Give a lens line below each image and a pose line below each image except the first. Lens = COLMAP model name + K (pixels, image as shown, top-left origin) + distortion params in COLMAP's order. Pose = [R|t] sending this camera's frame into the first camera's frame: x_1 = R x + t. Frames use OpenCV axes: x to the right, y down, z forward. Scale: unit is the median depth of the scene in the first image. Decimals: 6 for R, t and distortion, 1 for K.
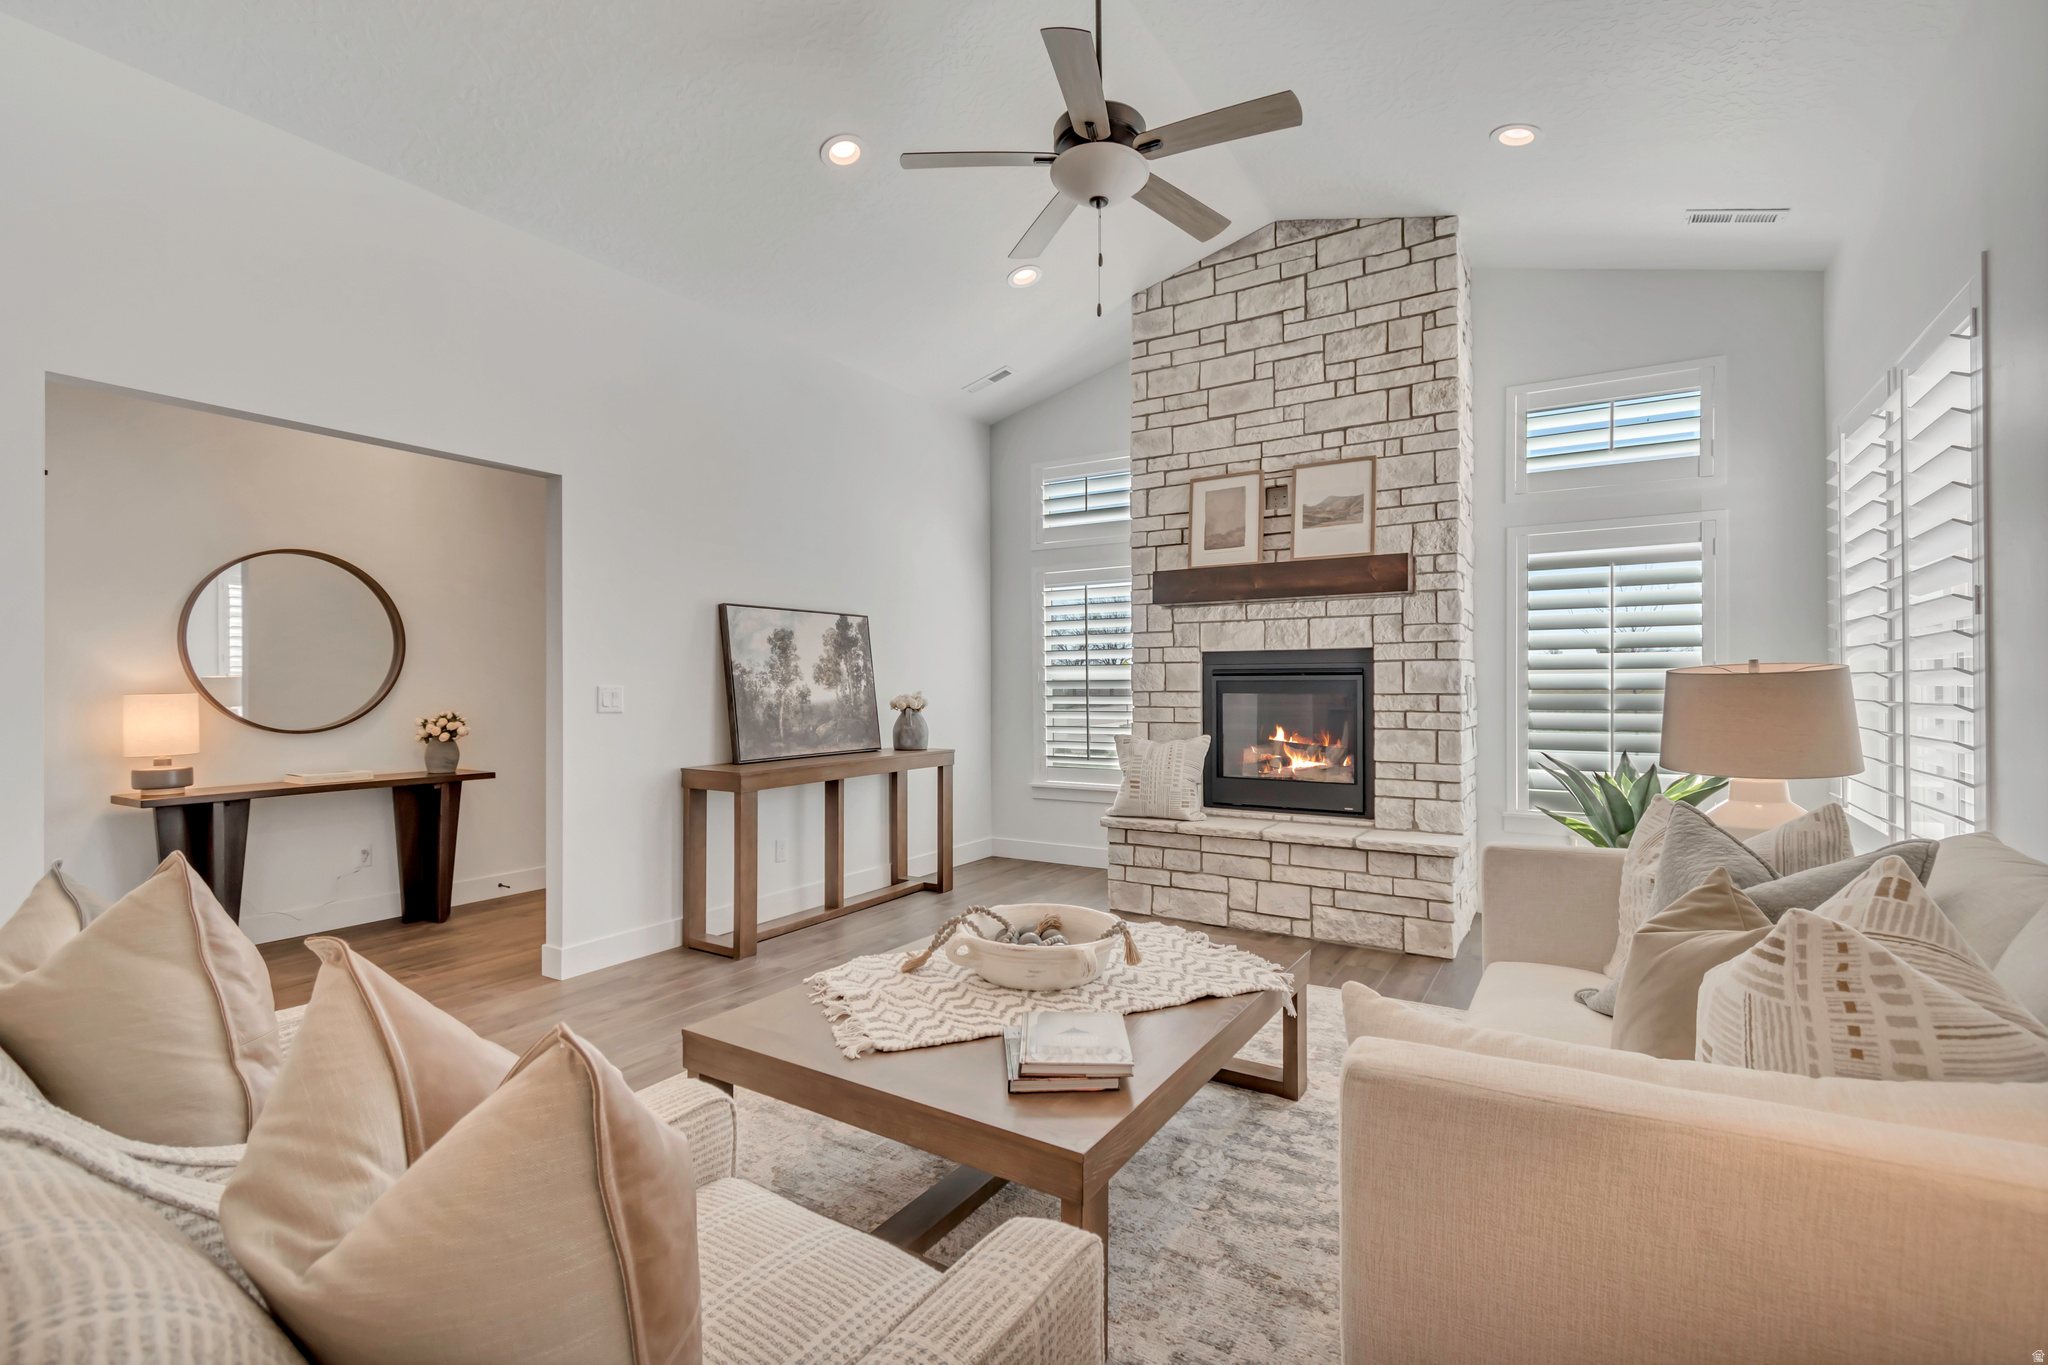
lens RADIAL K [[914.9, 0, 1006.5], [0, 914.9, 680.8], [0, 0, 1]] dist [0.004457, -0.000380]
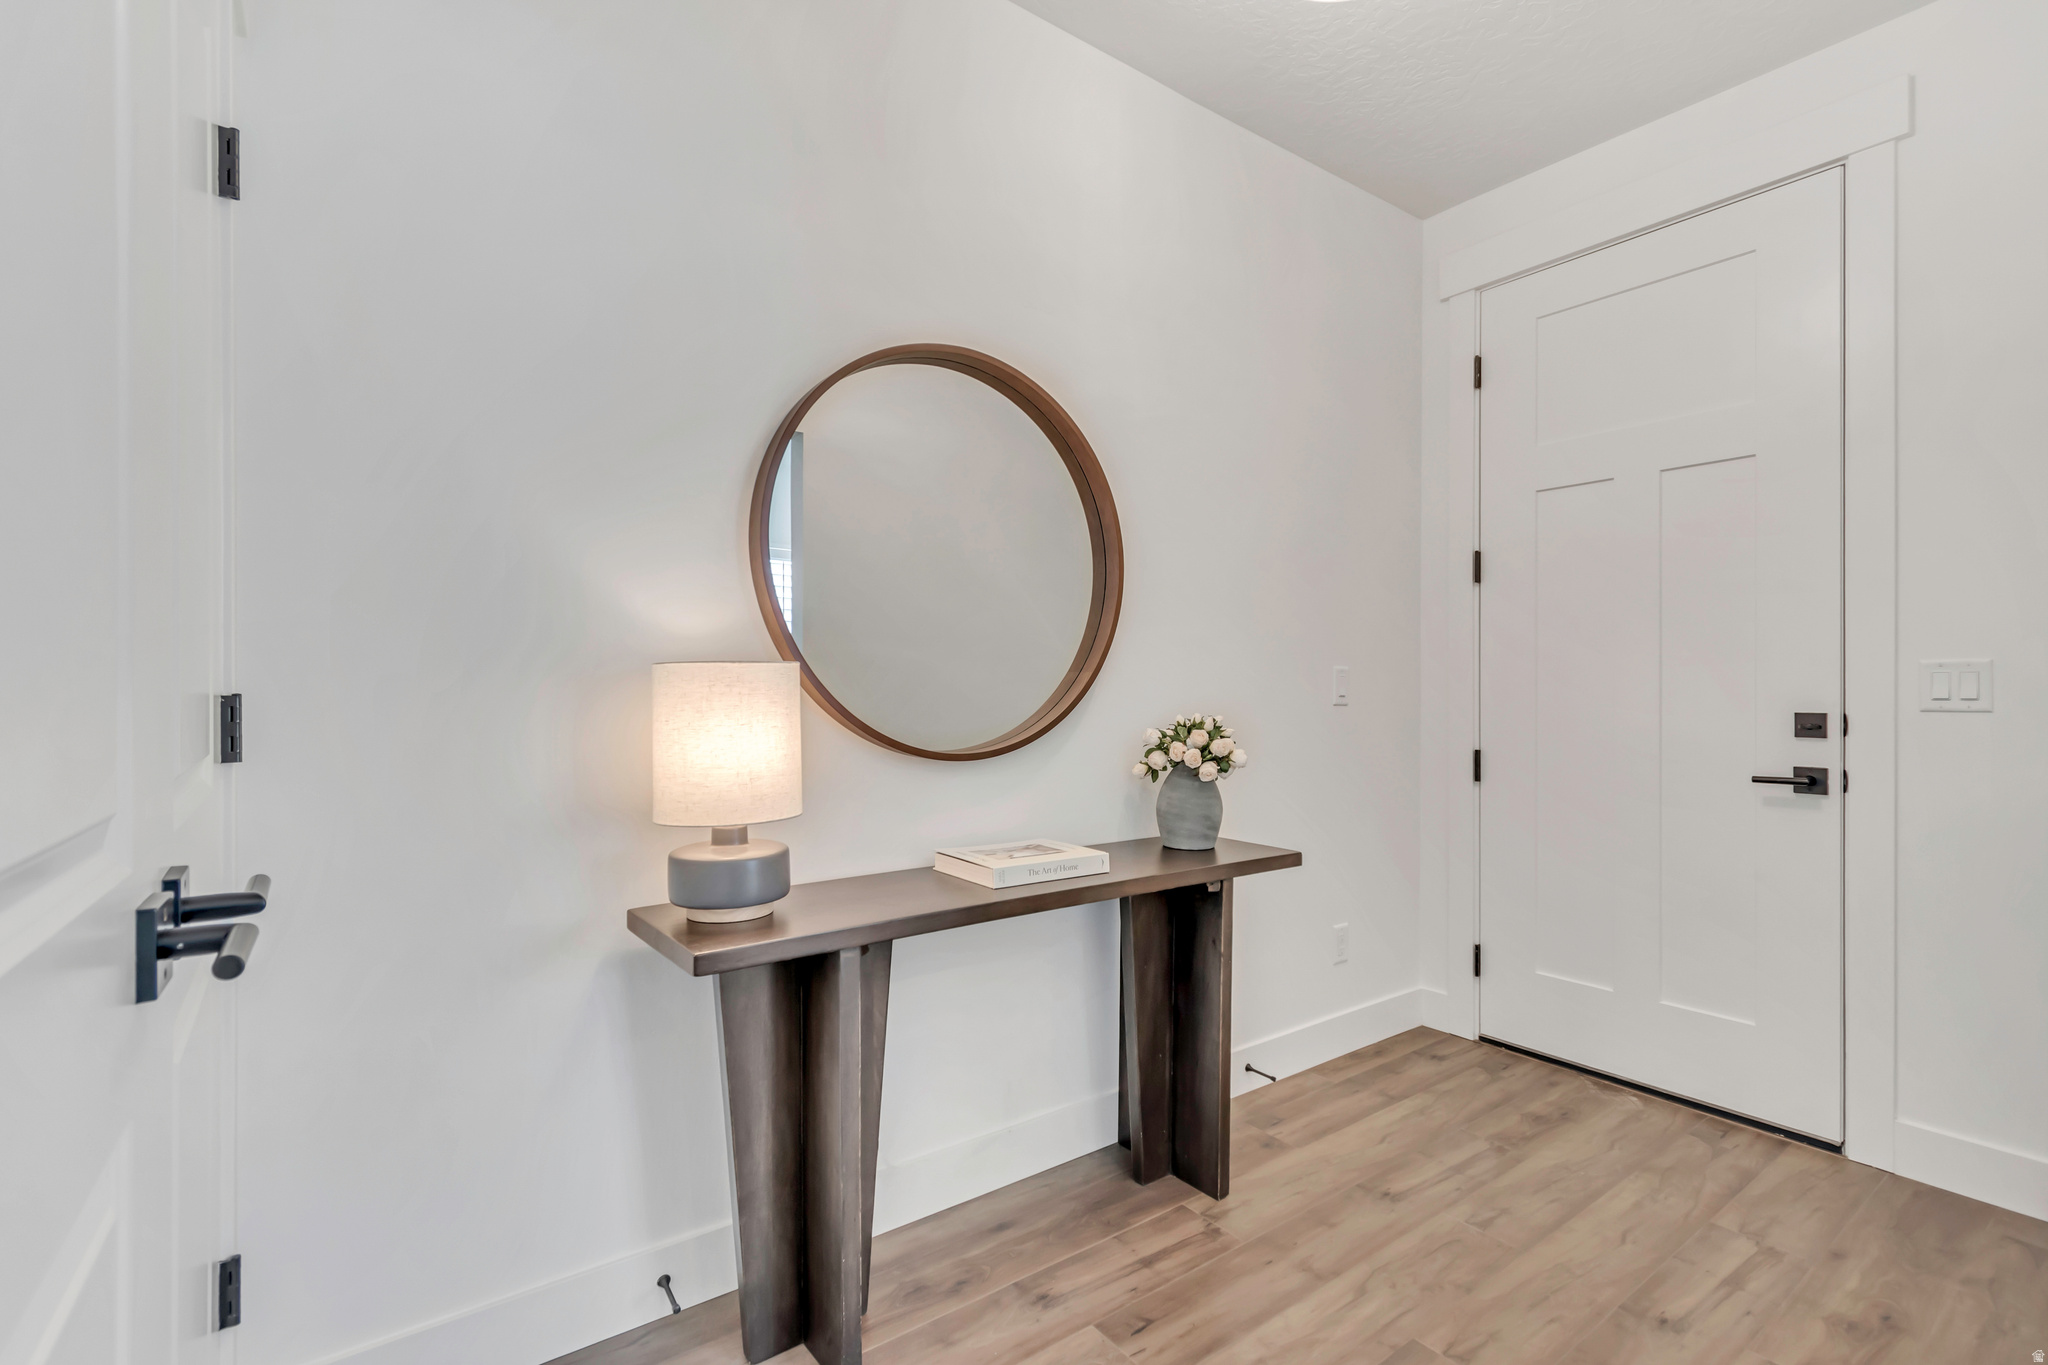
lens RADIAL K [[914.9, 0, 1040.0], [0, 914.9, 691.2], [0, 0, 1]] dist [0.004457, -0.000380]
pose [[0.937055, -0.000088, -0.349182, -0.484339], [0.001362, 0.999993, 0.003402, 0.018647], [0.349180, -0.003663, 0.937049, 0.500426]]
